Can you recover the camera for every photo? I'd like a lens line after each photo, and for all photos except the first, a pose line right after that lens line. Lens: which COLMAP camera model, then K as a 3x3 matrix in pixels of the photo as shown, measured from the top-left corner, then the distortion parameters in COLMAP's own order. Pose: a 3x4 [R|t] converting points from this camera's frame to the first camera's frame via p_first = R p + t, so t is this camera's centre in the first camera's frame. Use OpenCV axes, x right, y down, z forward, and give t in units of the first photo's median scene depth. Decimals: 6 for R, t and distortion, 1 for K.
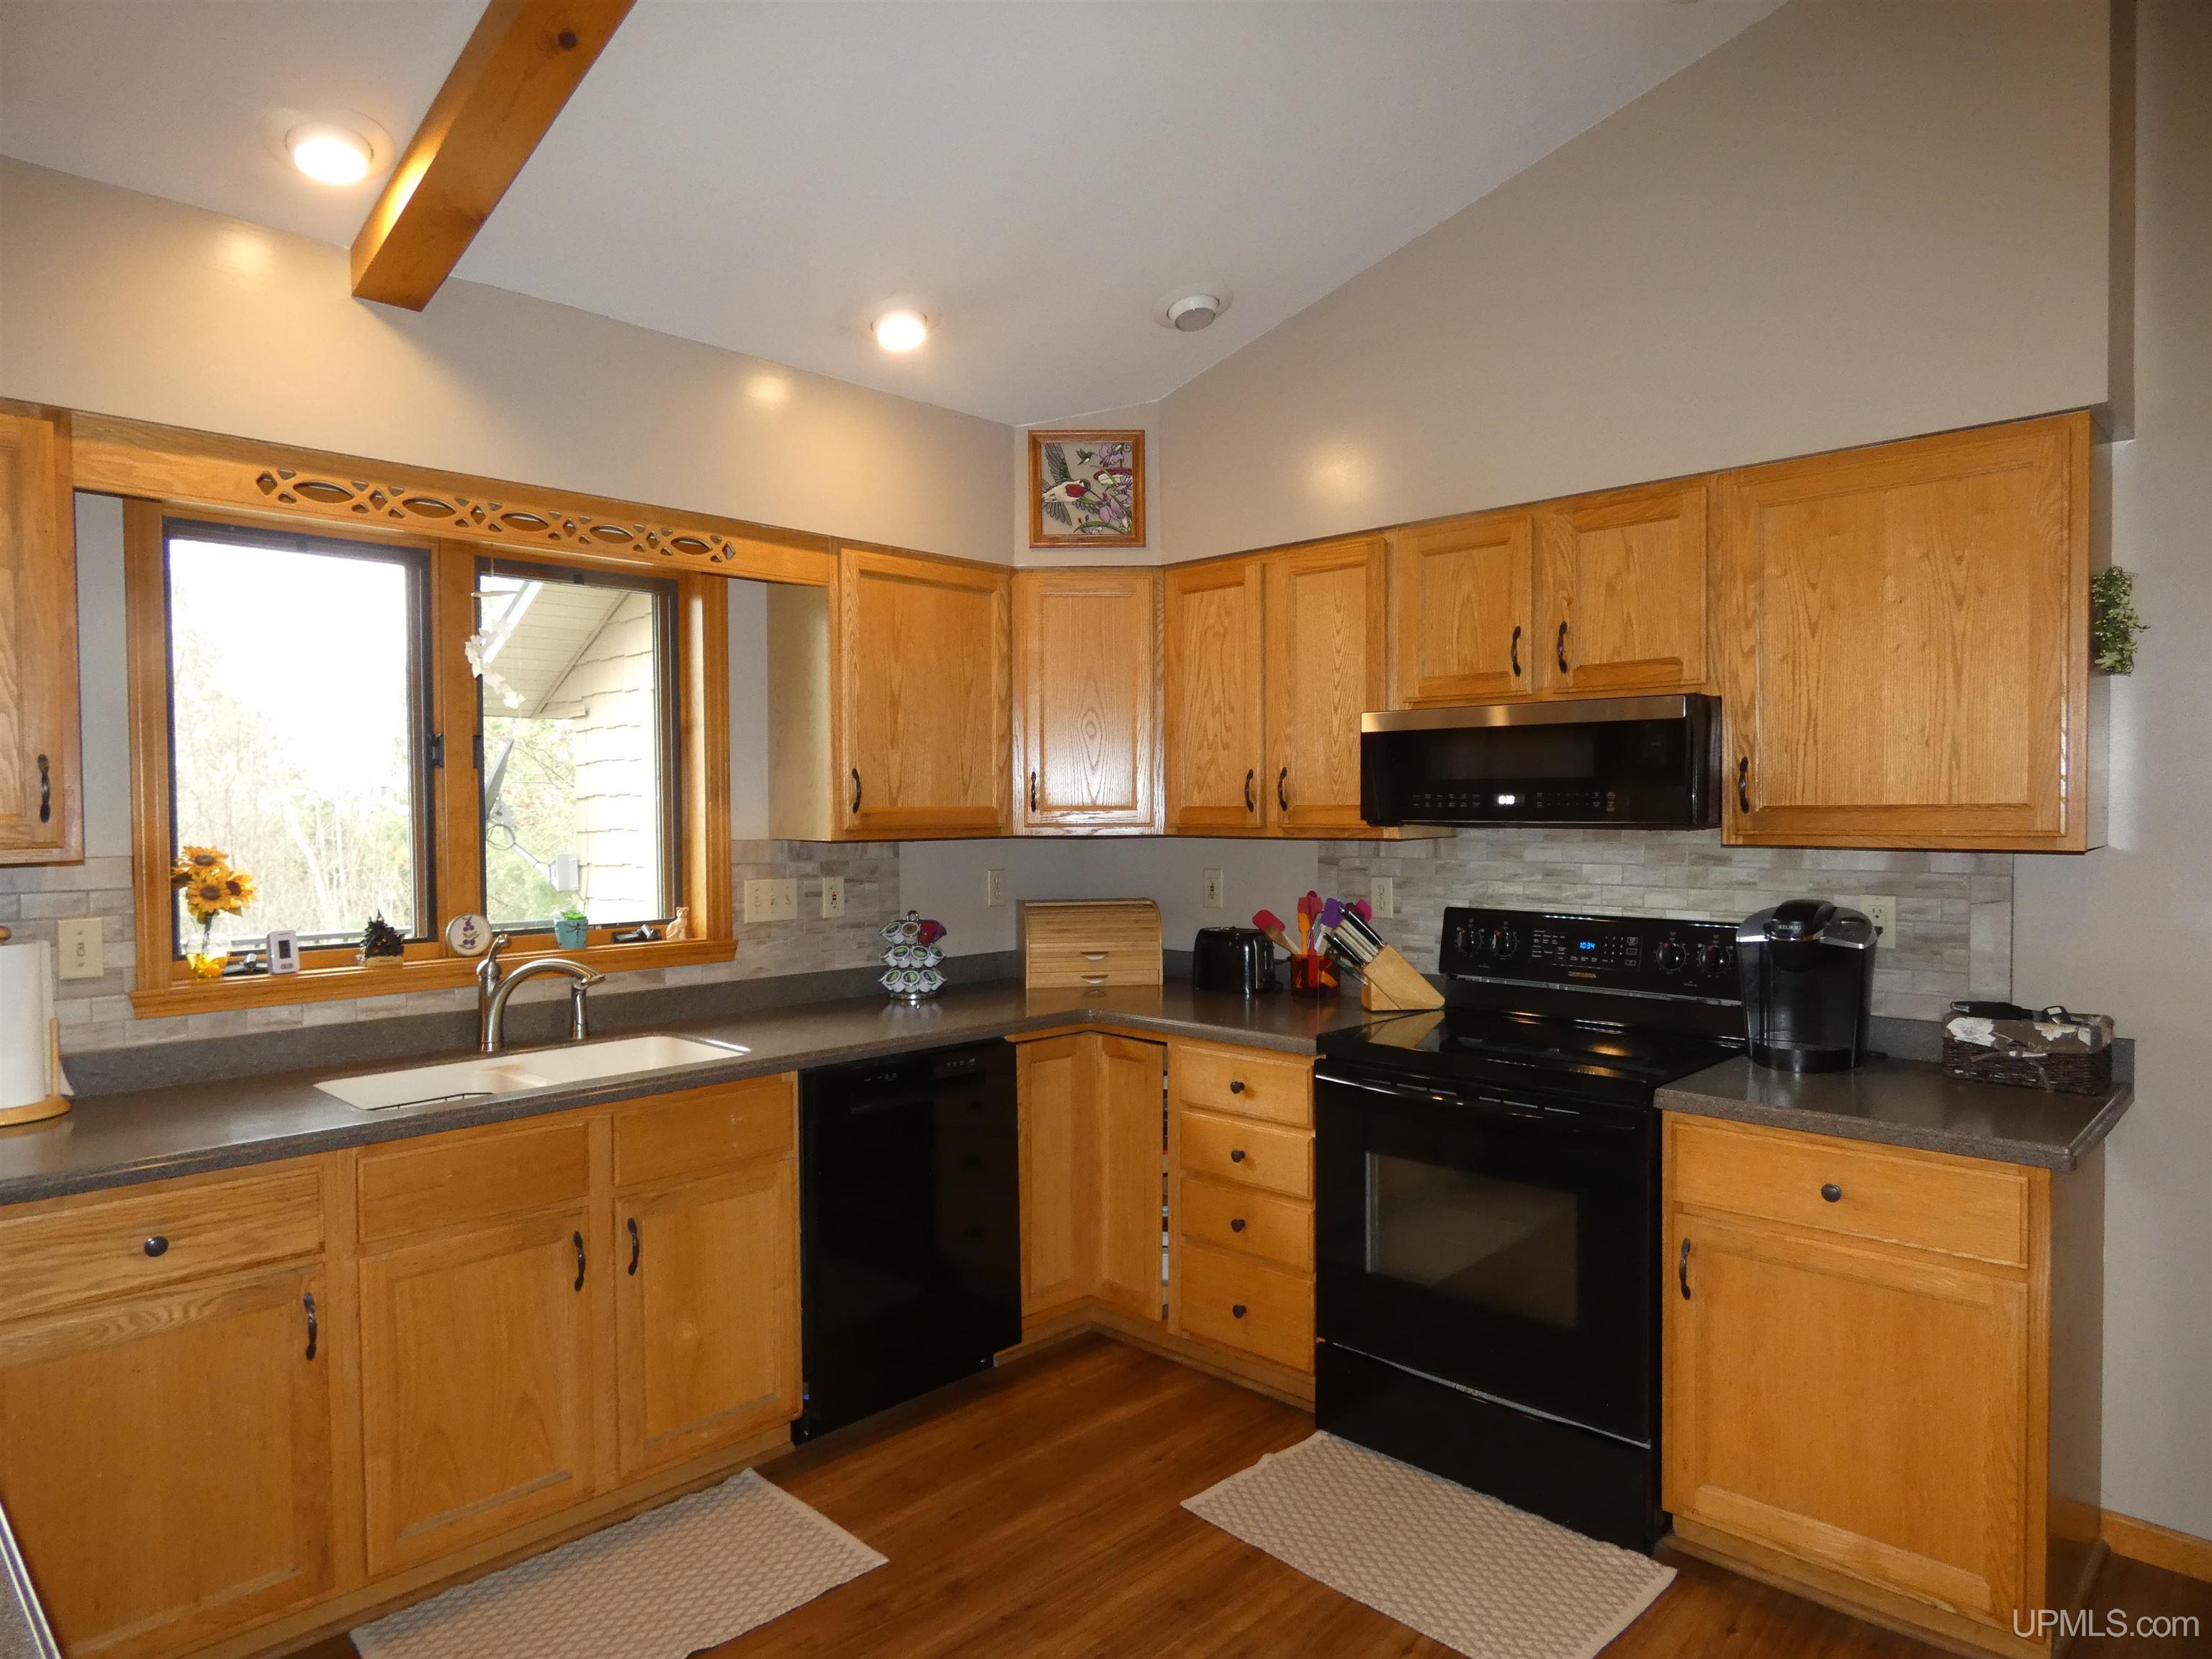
lens RADIAL K [[1340.7, 0, 1106.6], [0, 1340.7, 830.8], [0, 0, 1]] dist [0.009543, -0.007826]
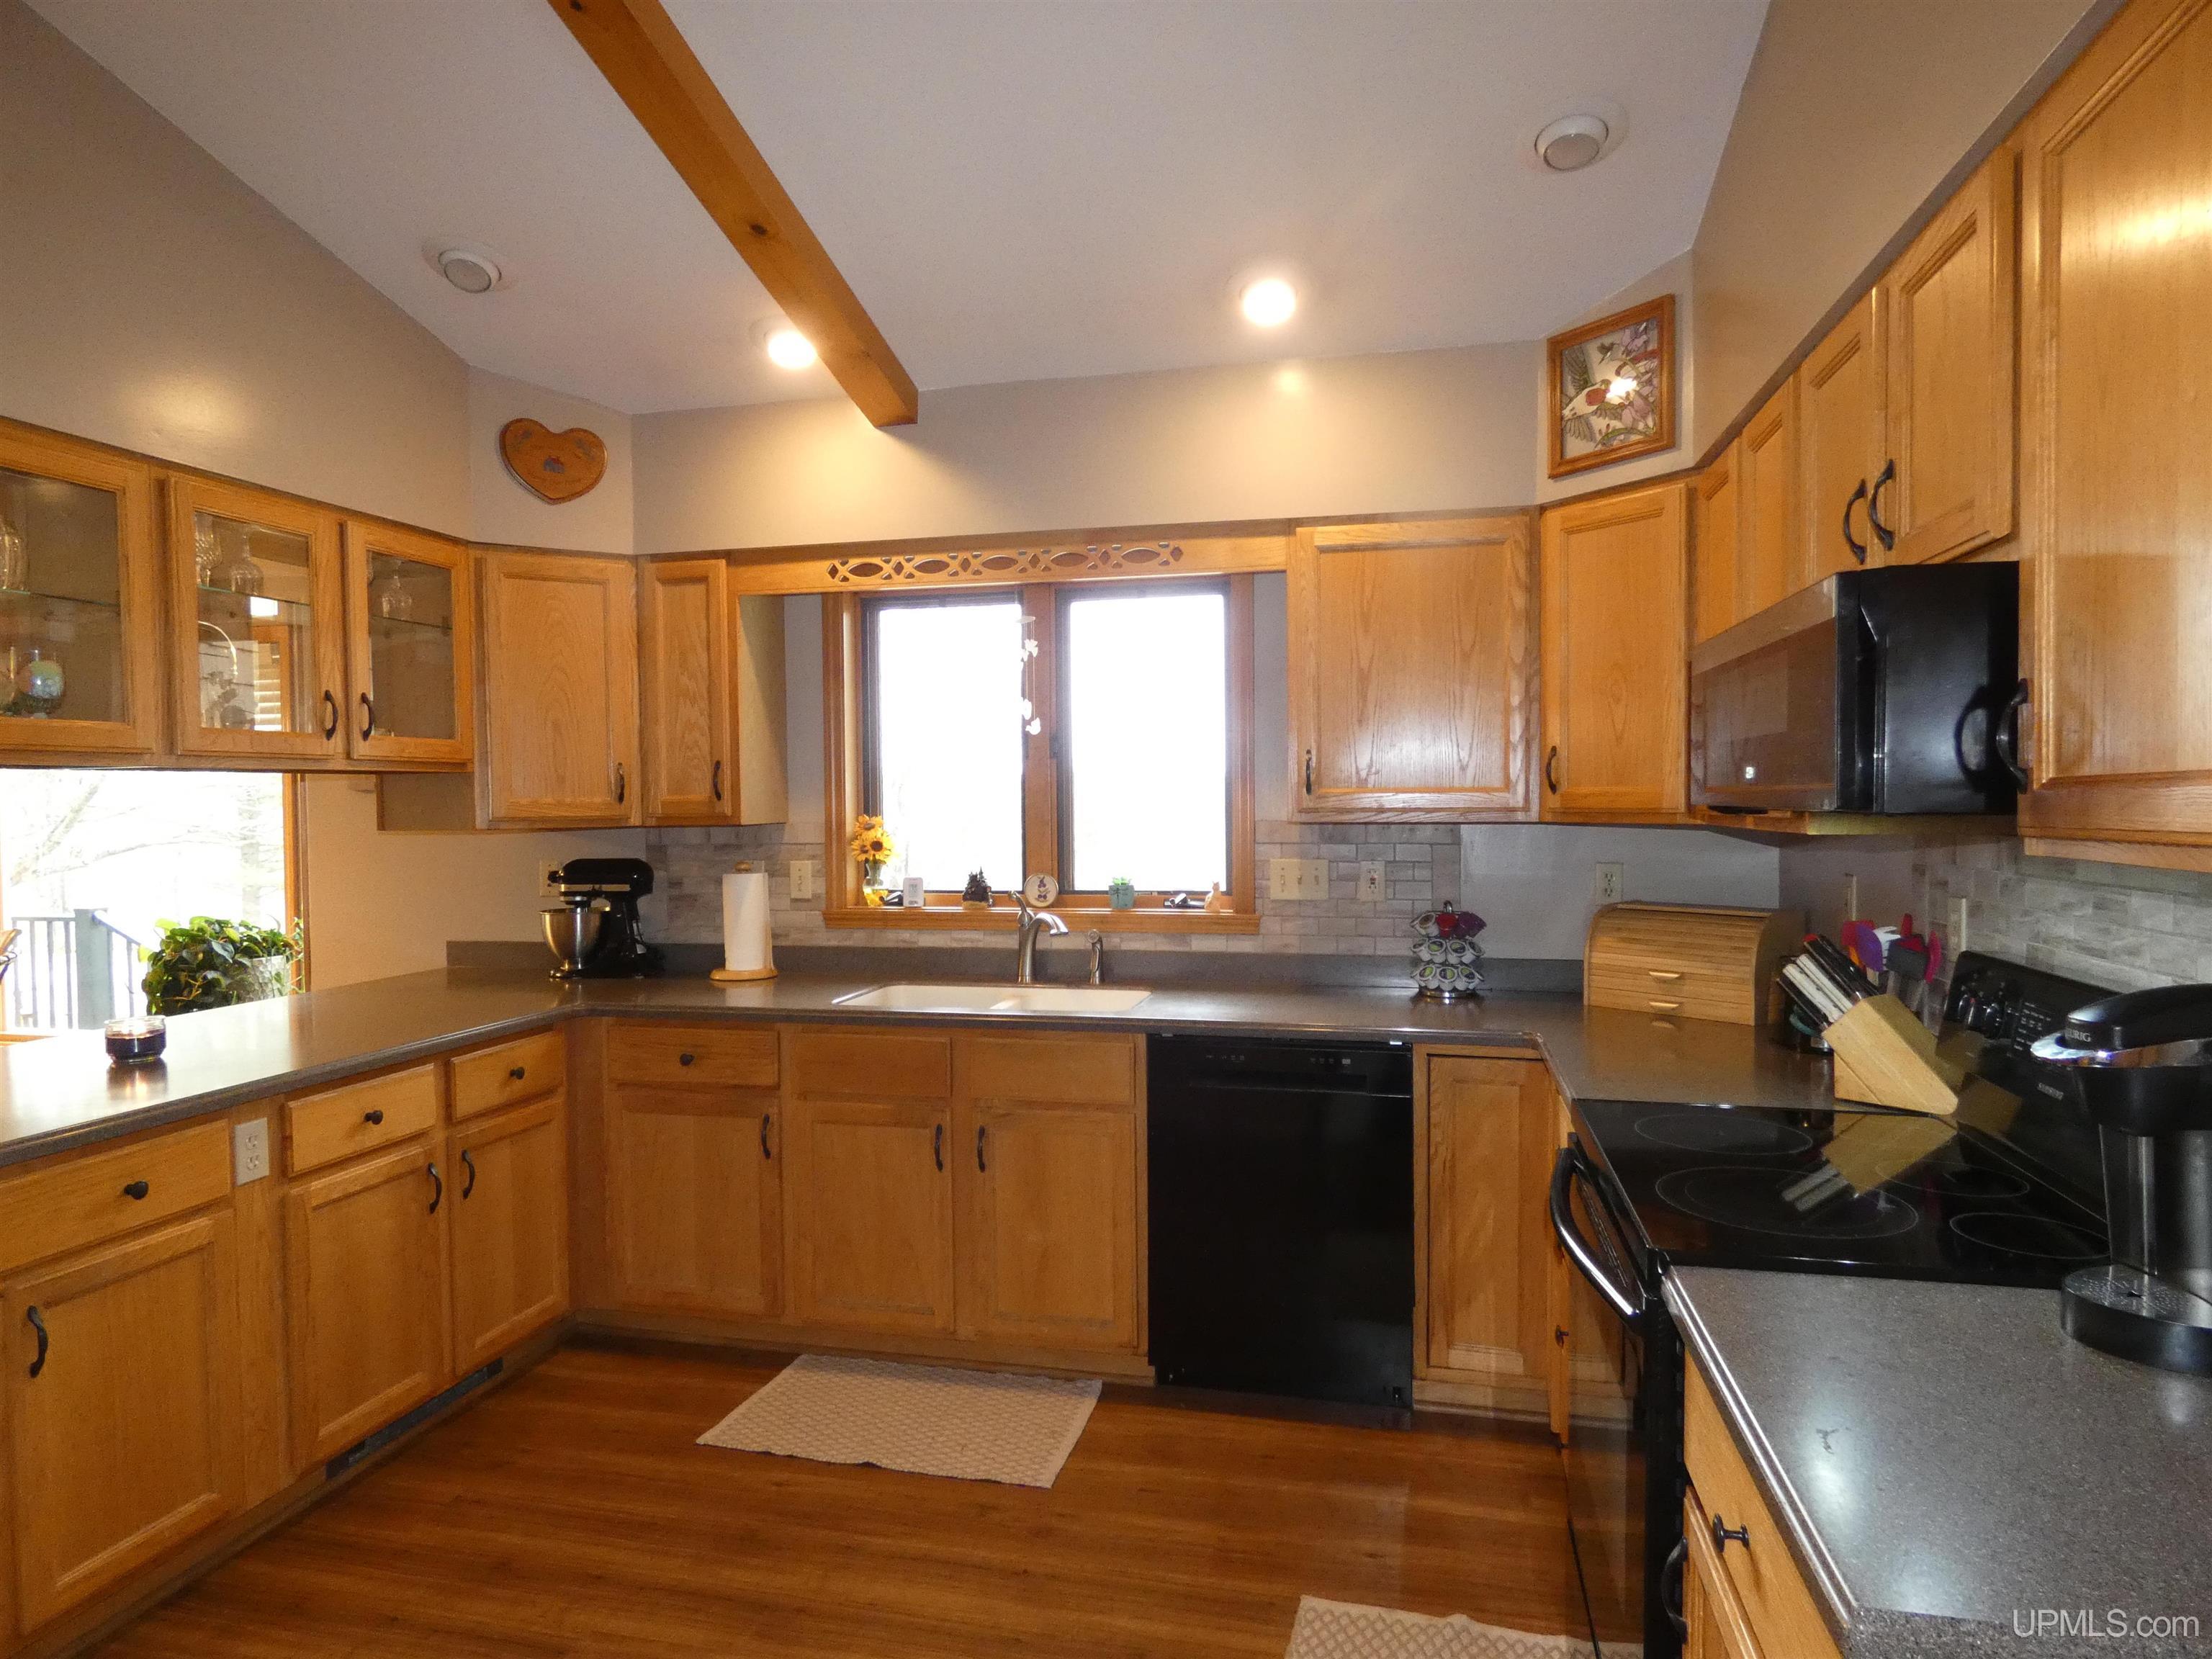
lens RADIAL K [[1340.7, 0, 1102.3], [0, 1340.7, 828.9], [0, 0, 1]] dist [0.009543, -0.007826]
pose [[0.512473, 0.021122, -0.858444, 0.620370], [-0.010582, 0.999777, 0.018283, -0.004792], [0.858638, -0.000285, 0.512582, 0.387021]]
